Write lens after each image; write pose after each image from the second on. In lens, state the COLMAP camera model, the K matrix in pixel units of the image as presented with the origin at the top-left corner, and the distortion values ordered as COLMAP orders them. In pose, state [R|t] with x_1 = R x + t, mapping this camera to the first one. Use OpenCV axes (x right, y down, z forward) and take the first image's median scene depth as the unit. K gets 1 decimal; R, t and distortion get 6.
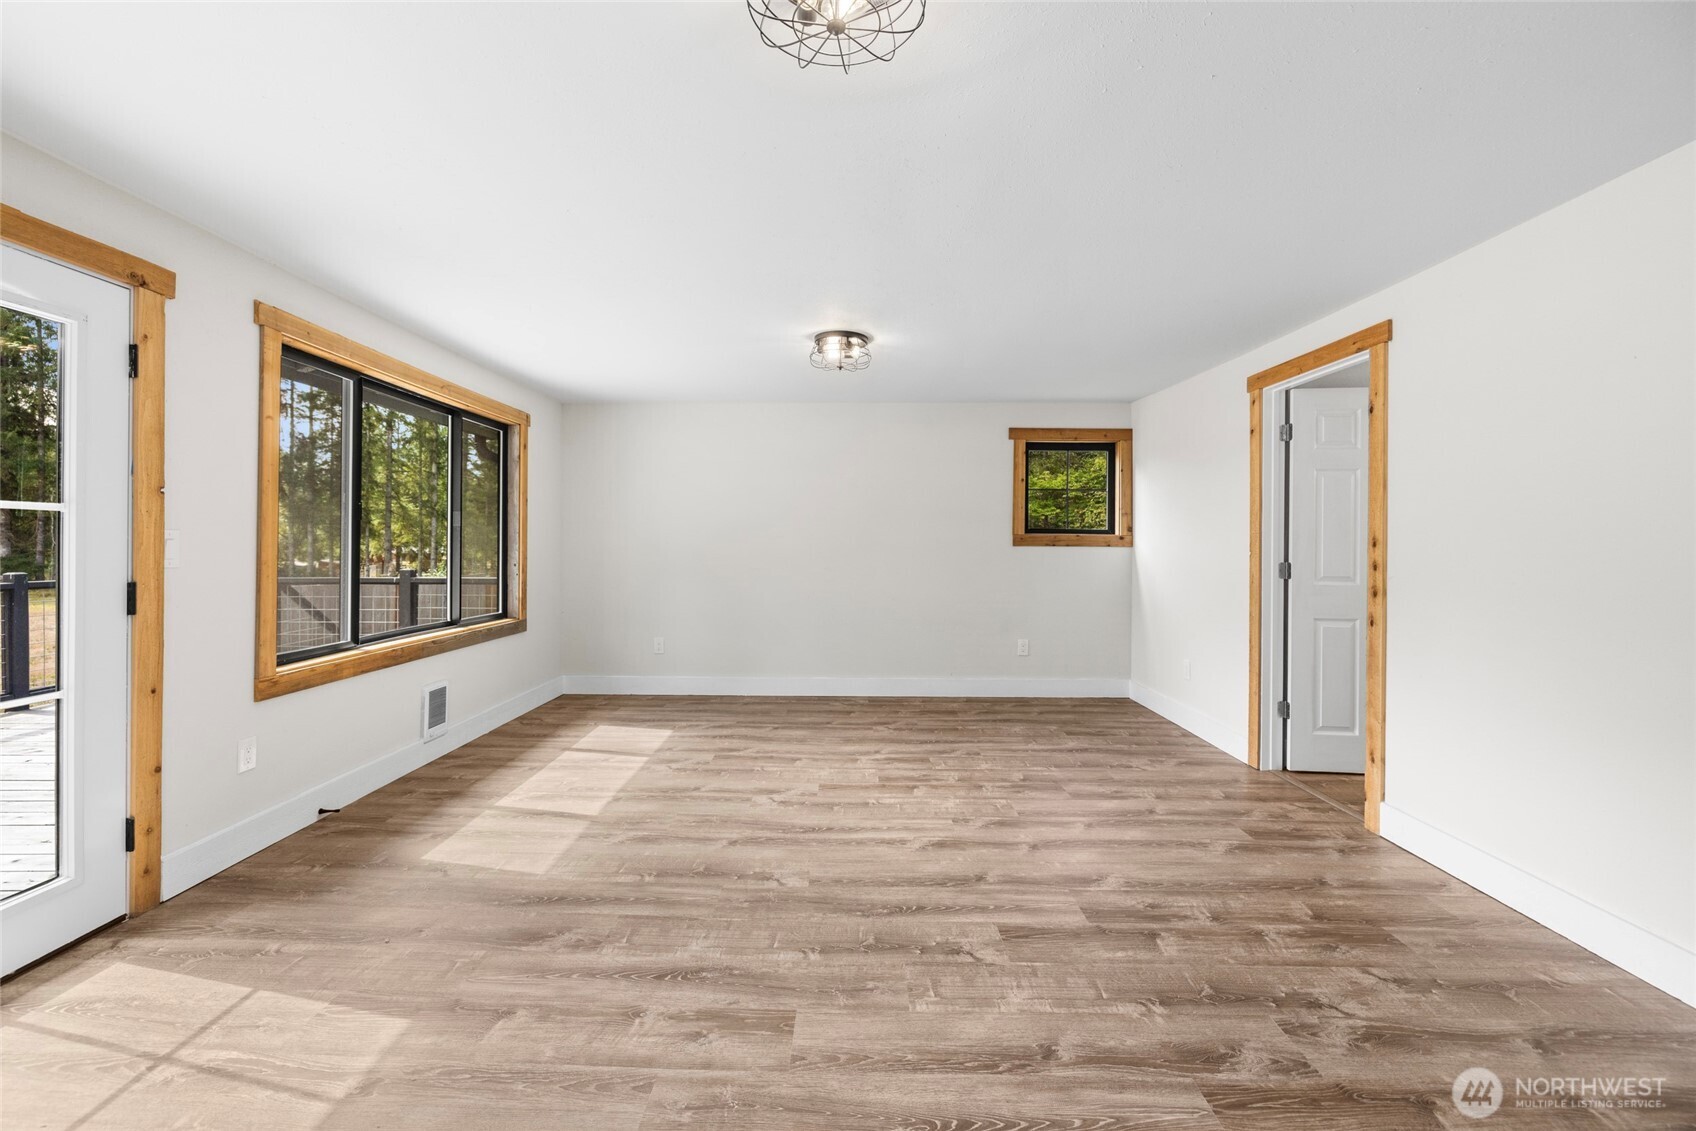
lens RADIAL K [[715.2, 0, 830.6], [0, 715.2, 556.4], [0, 0, 1]] dist [-0.003458, 0.001705]
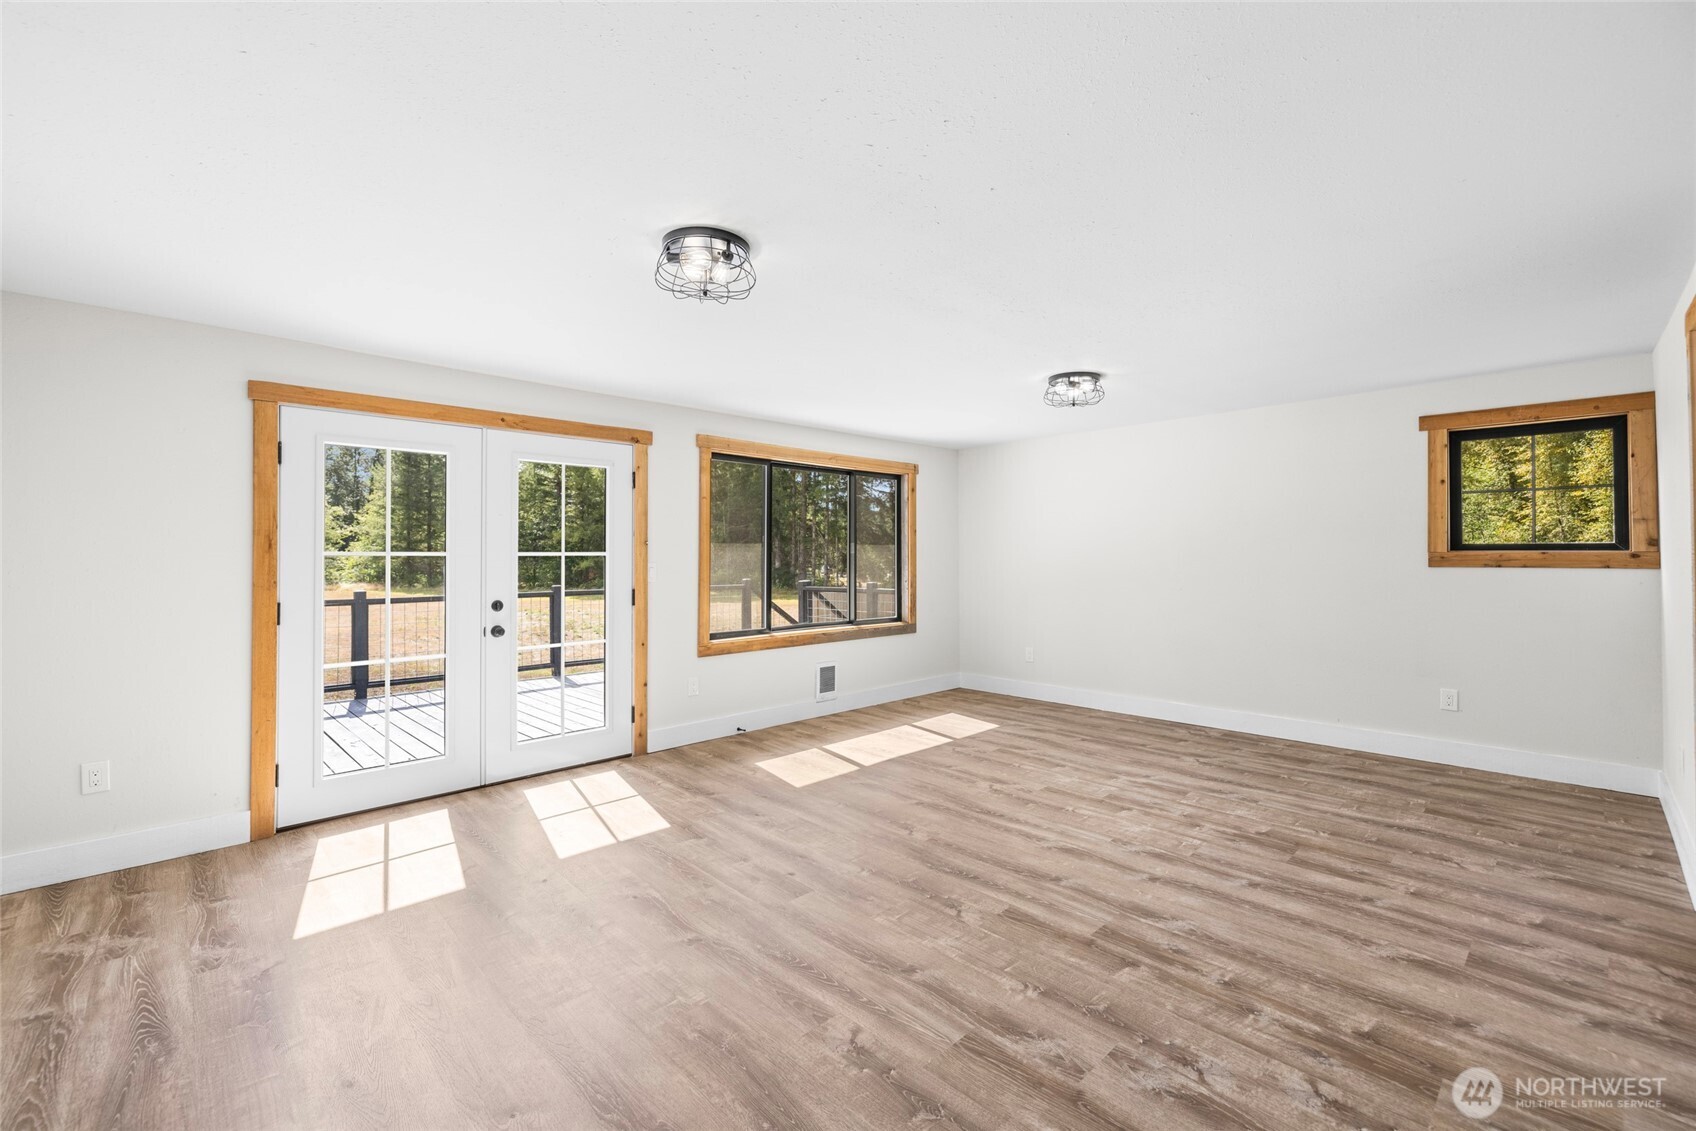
lens RADIAL K [[715.2, 0, 838.2], [0, 715.2, 562.1], [0, 0, 1]] dist [-0.003458, 0.001705]
pose [[0.701142, -0.002424, -0.713018, 0.636844], [-0.004078, 0.999964, -0.007409, -0.020721], [0.713010, 0.008102, 0.701107, -0.005527]]
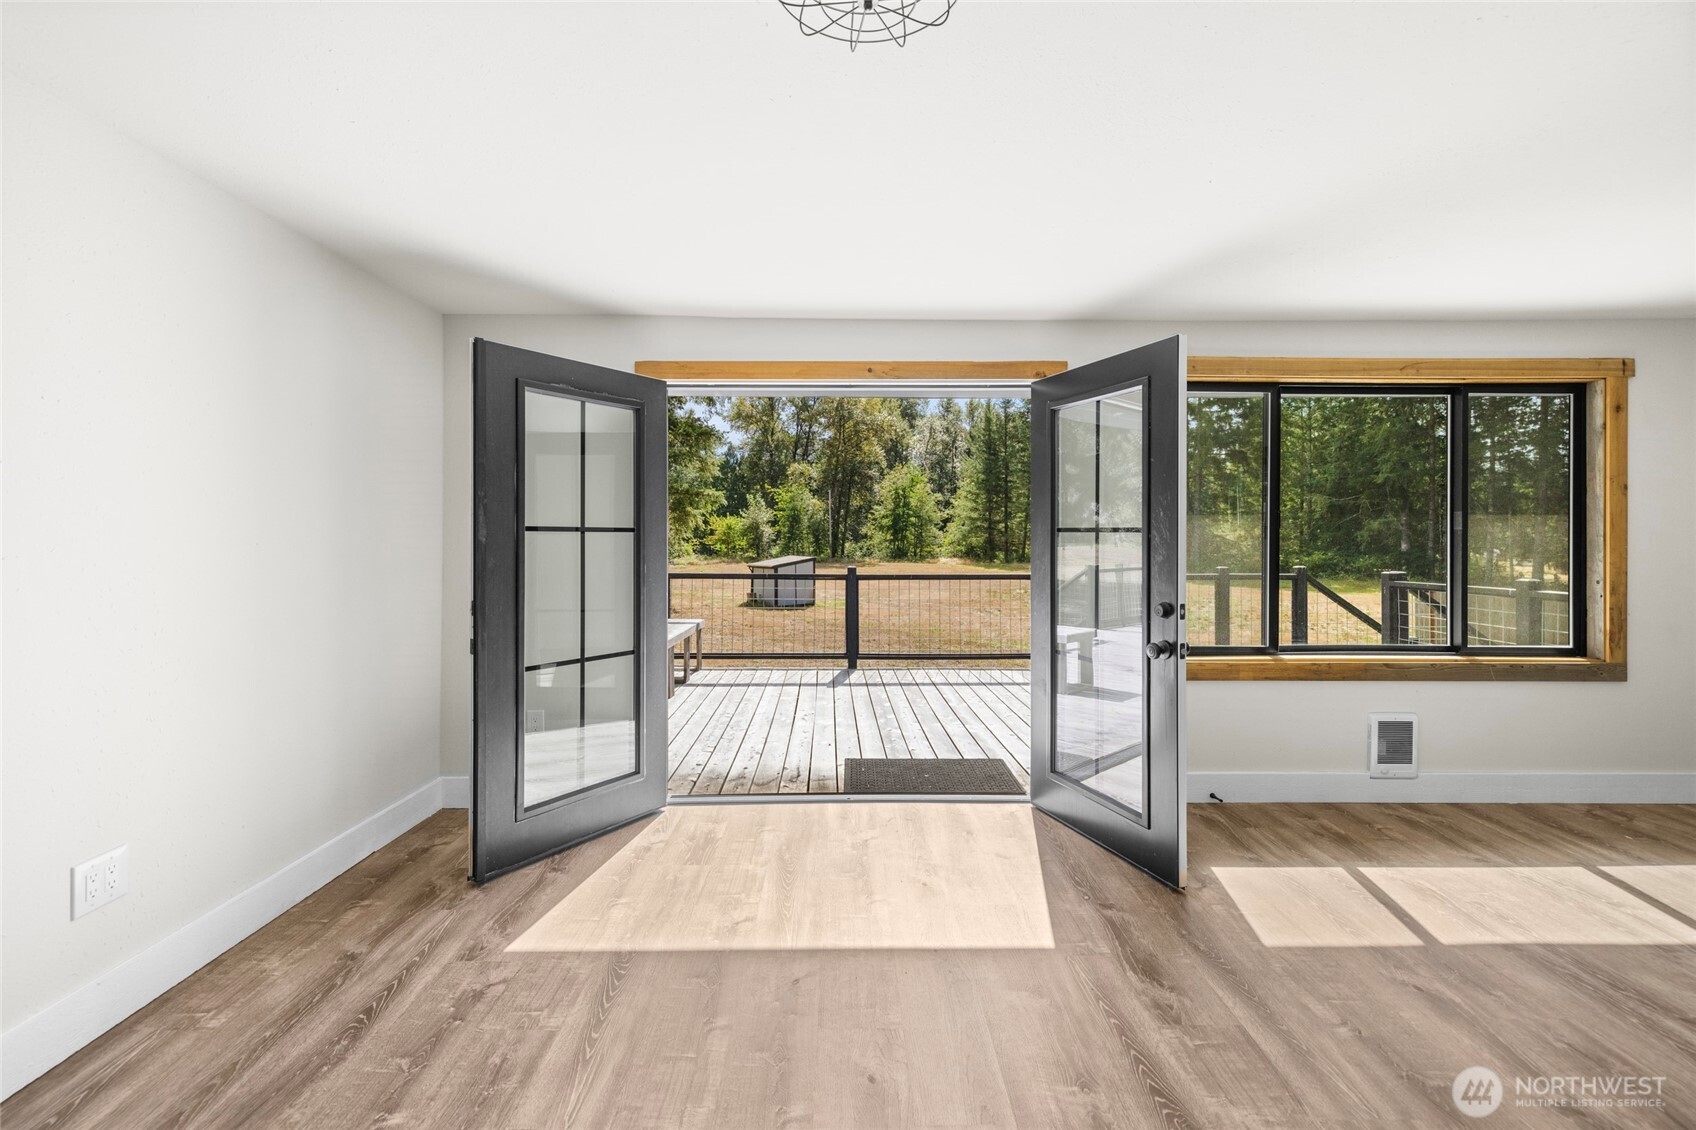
lens RADIAL K [[715.2, 0, 839.5], [0, 715.2, 541.0], [0, 0, 1]] dist [-0.003458, 0.001705]
pose [[0.016386, 0.000208, -0.999866, 0.377611], [-0.015721, 0.999876, -0.000050, -0.026219], [0.999742, 0.015720, 0.016387, 0.400193]]
